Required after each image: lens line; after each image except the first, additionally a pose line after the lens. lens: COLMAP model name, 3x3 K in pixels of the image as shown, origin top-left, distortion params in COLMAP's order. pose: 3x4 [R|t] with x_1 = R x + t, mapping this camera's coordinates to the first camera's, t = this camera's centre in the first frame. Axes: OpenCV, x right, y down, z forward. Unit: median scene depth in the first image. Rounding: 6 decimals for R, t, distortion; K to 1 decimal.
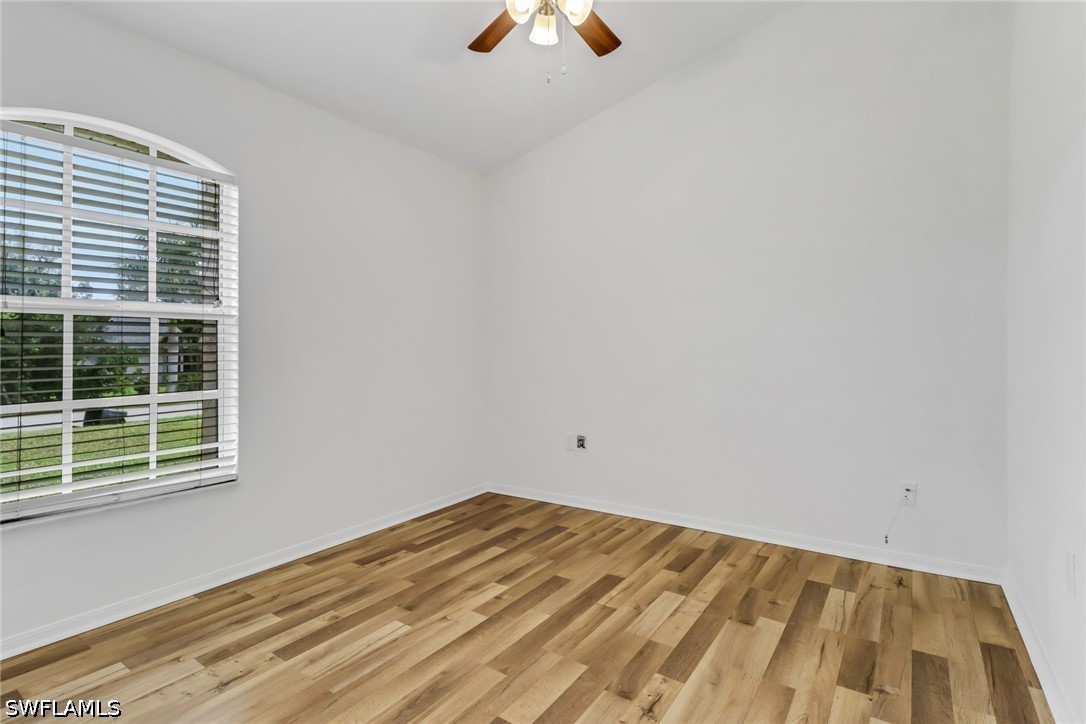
lens RADIAL K [[497.4, 0, 565.5], [0, 497.4, 352.9], [0, 0, 1]] dist [0.015541, -0.007602]
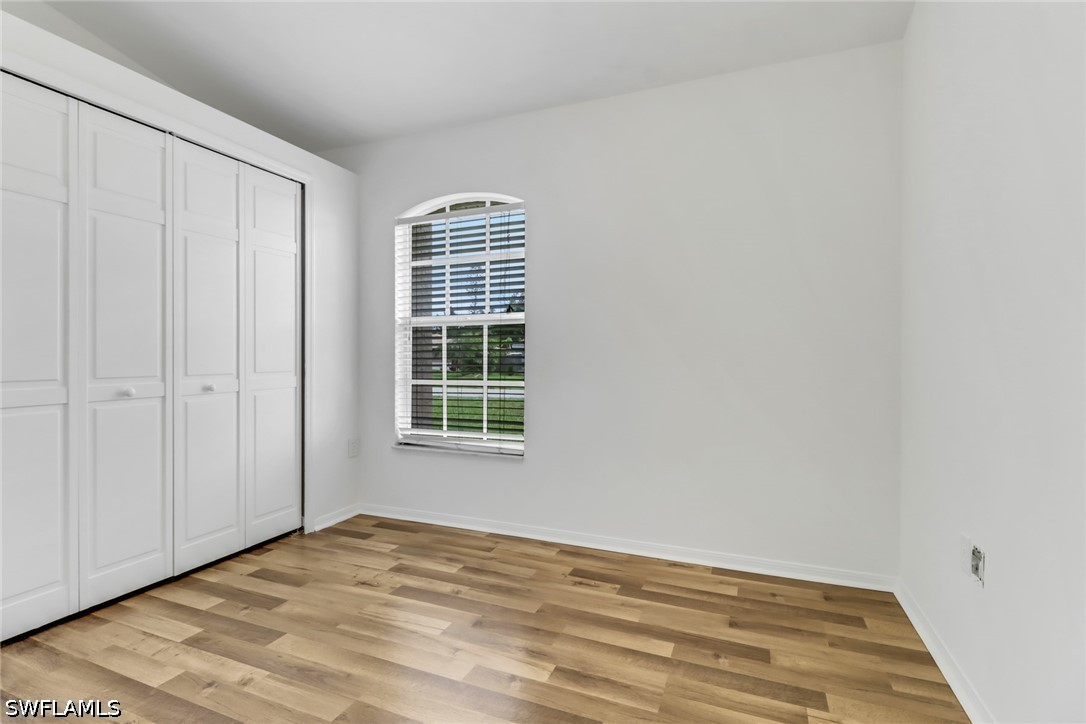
lens RADIAL K [[497.4, 0, 503.0], [0, 497.4, 363.2], [0, 0, 1]] dist [0.015541, -0.007602]
pose [[0.205759, 0.035709, -0.977951, 0.532398], [0.000490, 0.999330, 0.036592, -0.013879], [0.978603, -0.008008, 0.205604, 0.756283]]
